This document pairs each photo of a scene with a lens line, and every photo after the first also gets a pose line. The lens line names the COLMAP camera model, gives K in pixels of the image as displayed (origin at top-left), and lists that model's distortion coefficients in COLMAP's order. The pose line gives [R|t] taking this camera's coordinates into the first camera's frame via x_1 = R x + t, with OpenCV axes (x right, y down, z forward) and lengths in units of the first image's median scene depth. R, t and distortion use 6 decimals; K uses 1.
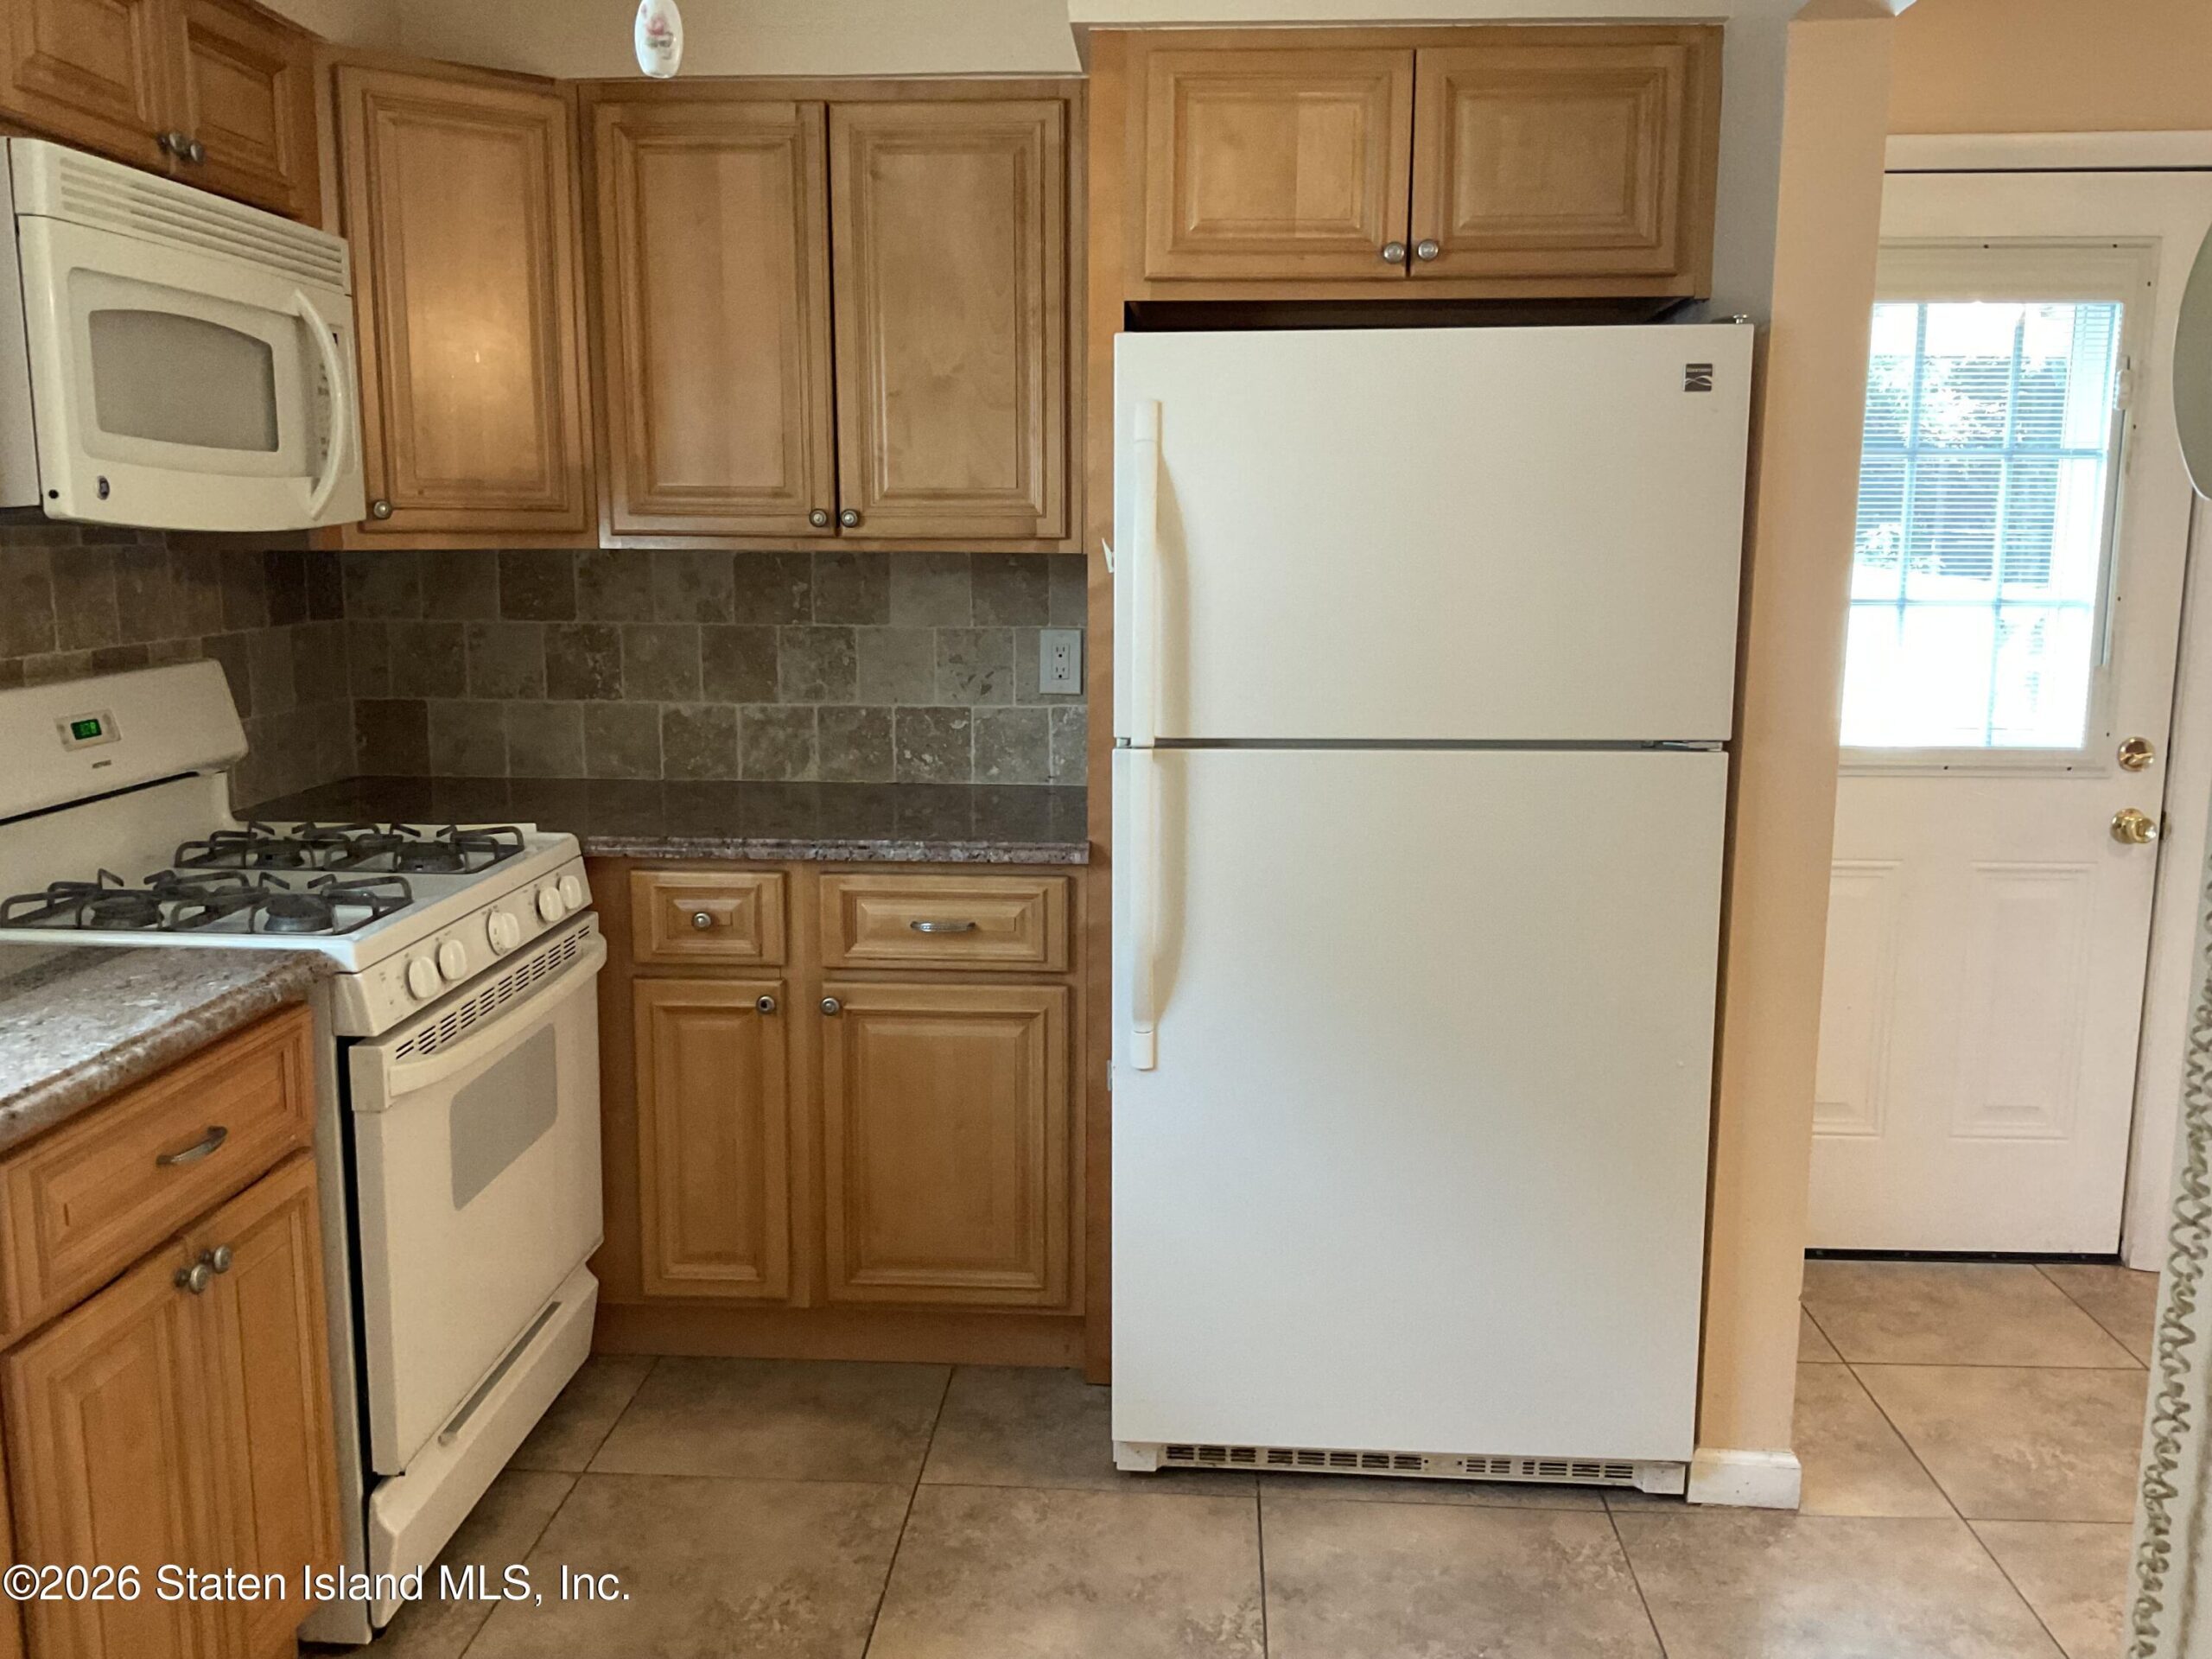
lens RADIAL K [[1828.4, 0, 1097.7], [0, 1828.4, 821.8], [0, 0, 1]] dist [0.114010, -0.241152]
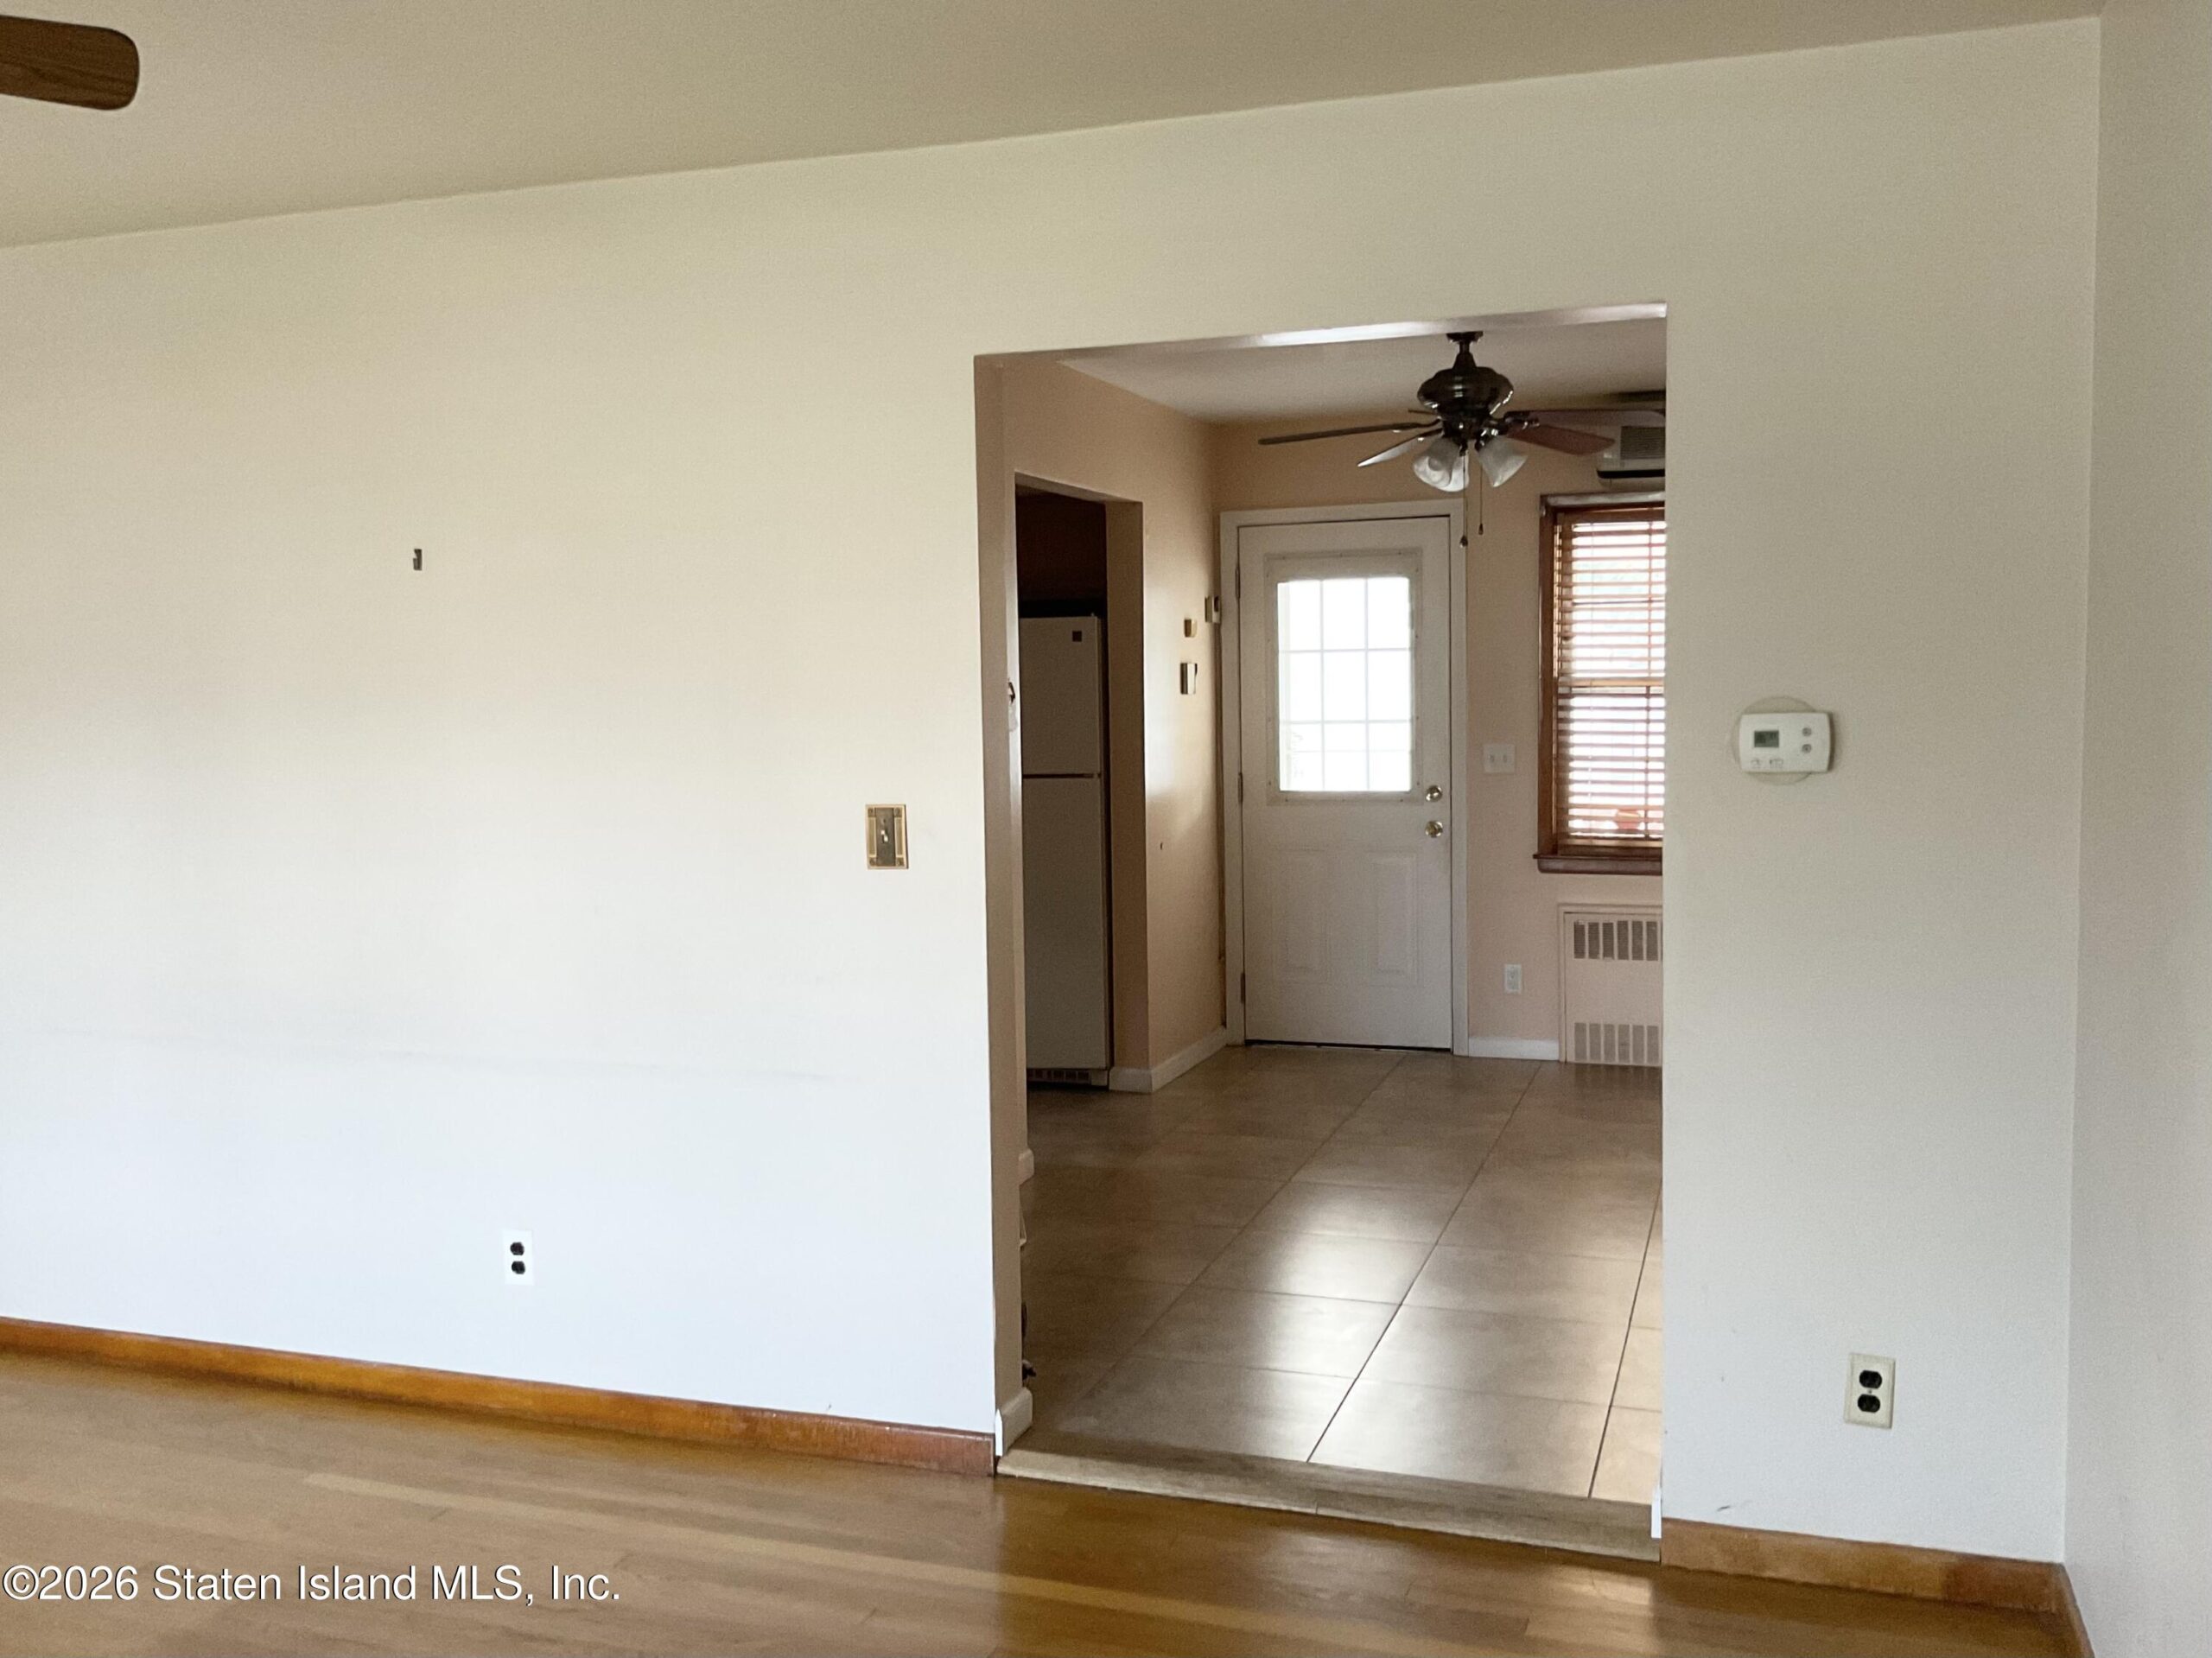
lens RADIAL K [[1962.2, 0, 1099.1], [0, 1962.2, 820.7], [0, 0, 1]] dist [0.118216, -0.260862]
pose [[0.965243, 0.001626, -0.261350, 0.886976], [-0.022869, 0.996670, -0.078262, 0.198357], [0.260352, 0.081519, 0.962066, -1.368581]]
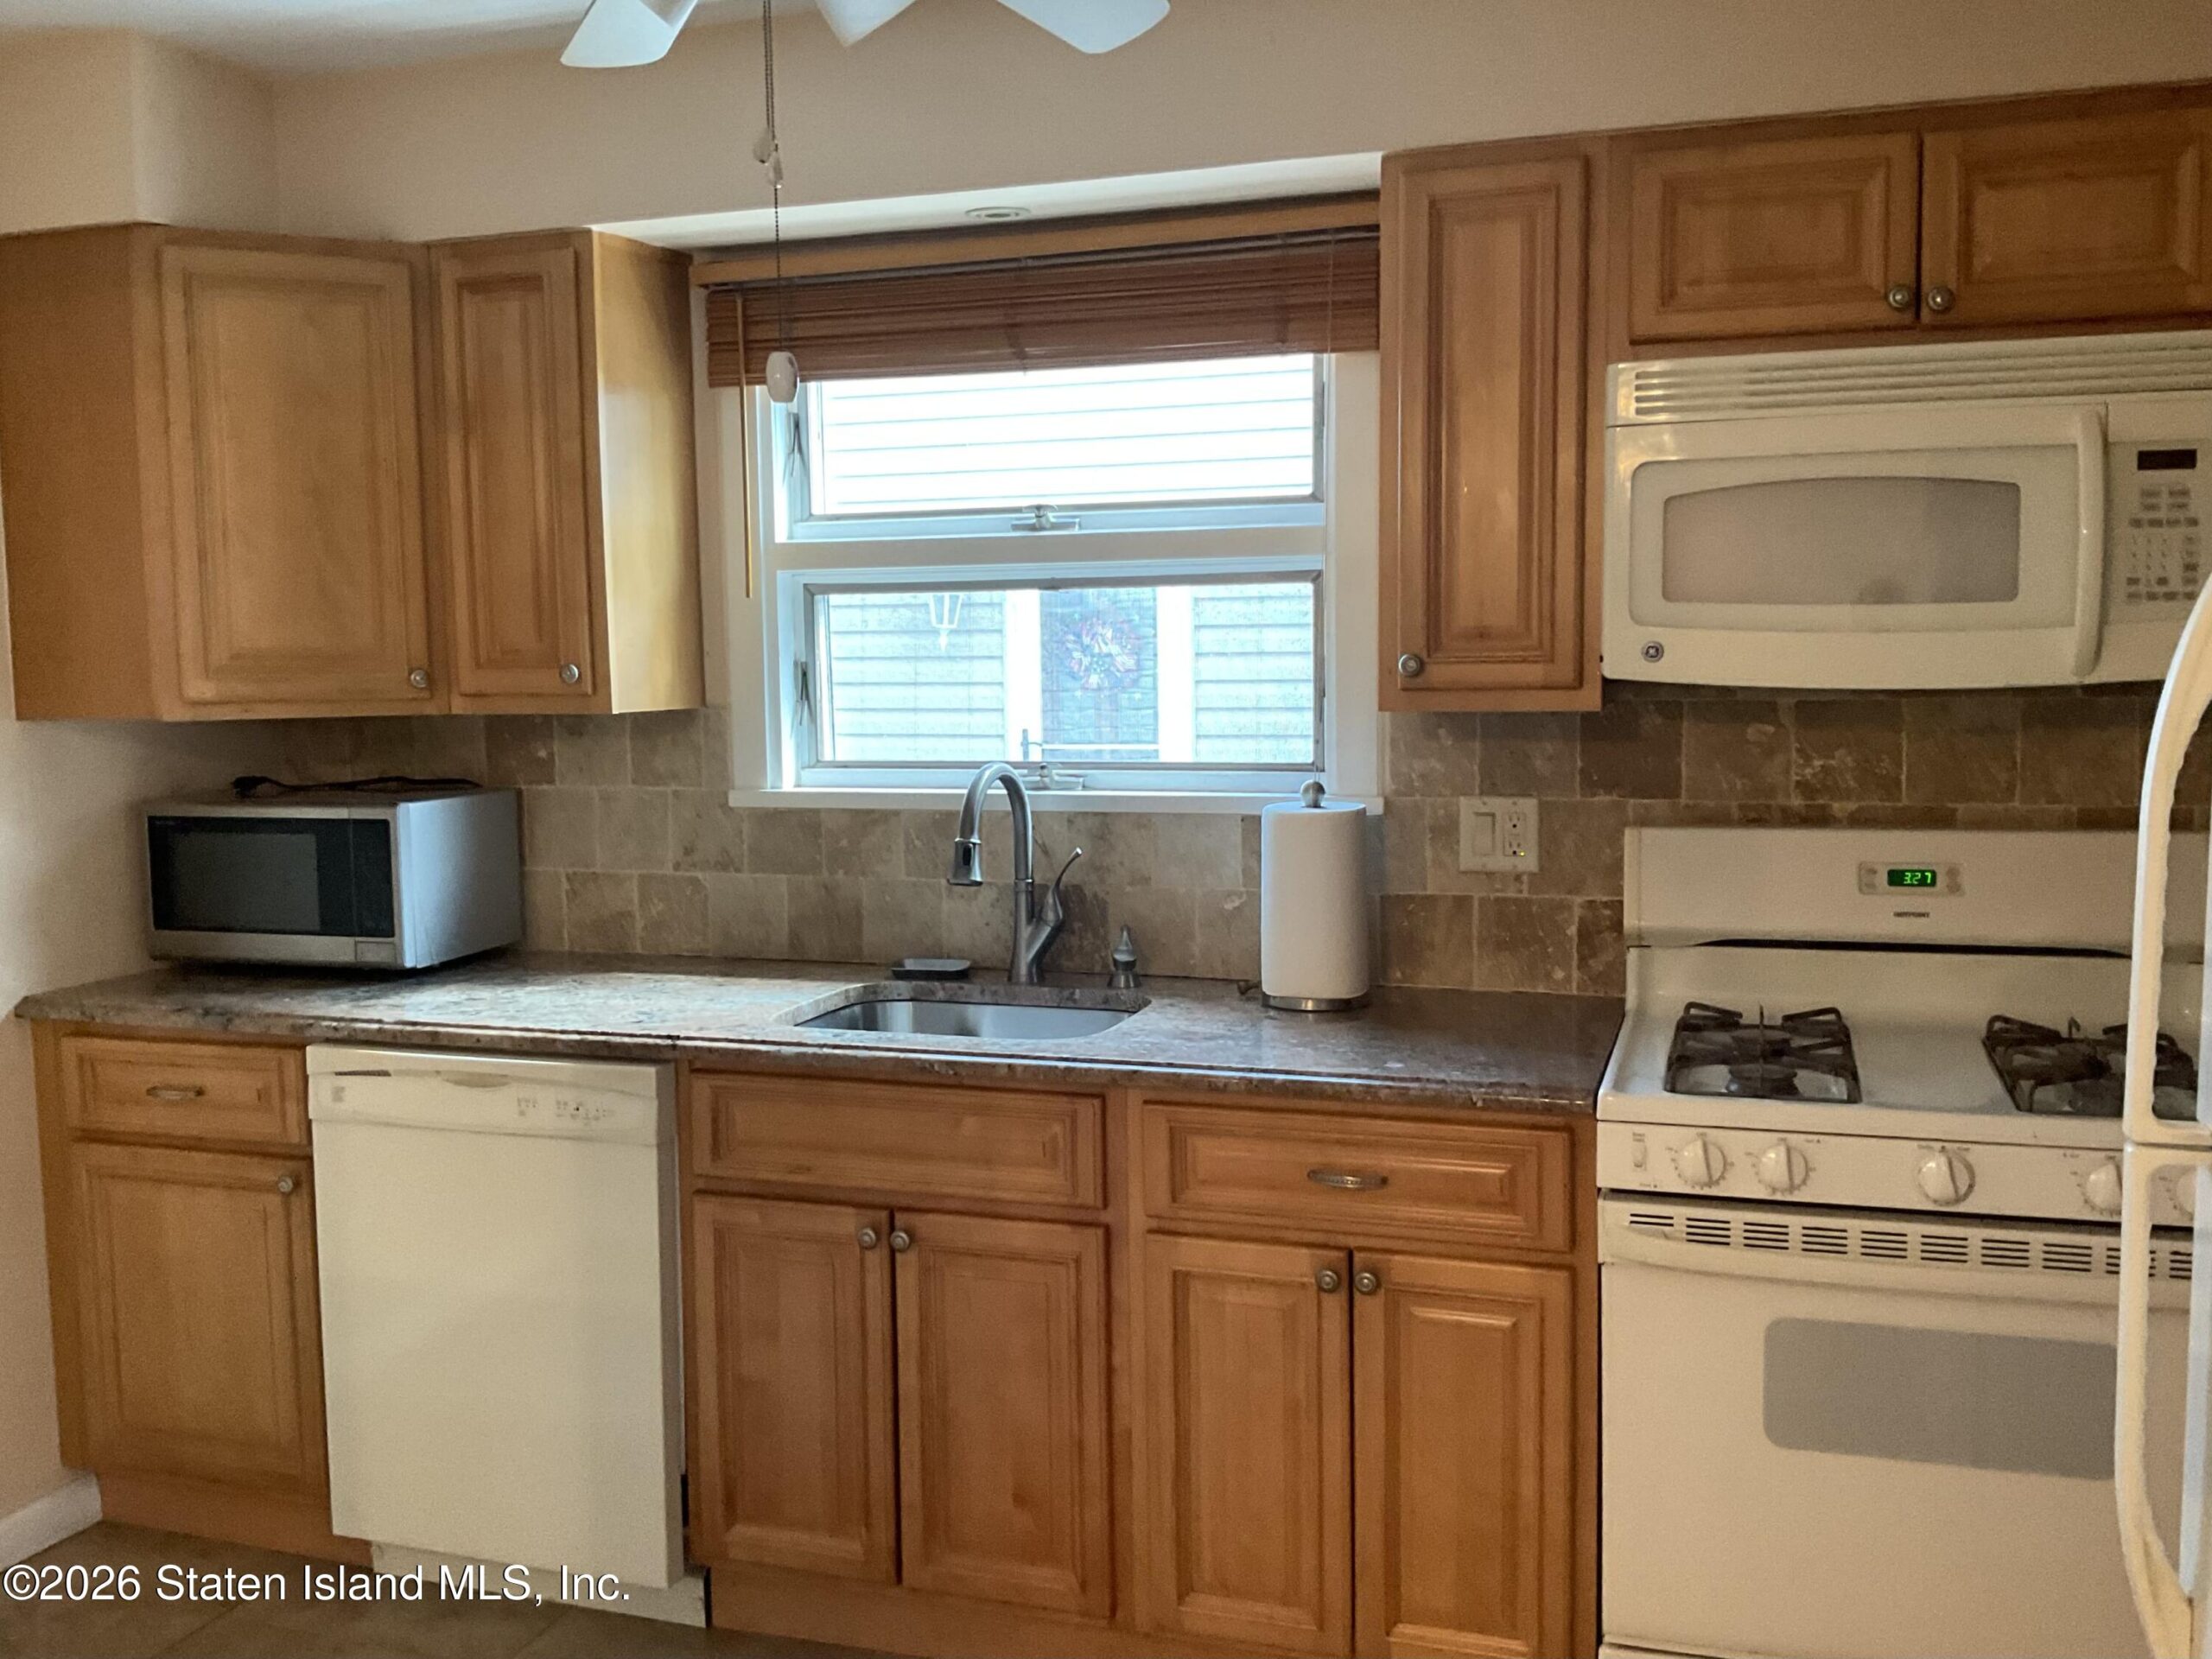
lens RADIAL K [[1962.3, 0, 1099.1], [0, 1962.3, 821.2], [0, 0, 1]] dist [0.118216, -0.260862]
pose [[-0.258267, 0.085795, -0.962256, 0.521667], [-0.139966, 0.982216, 0.125142, -0.131620], [0.955880, 0.167003, -0.241666, 0.709484]]
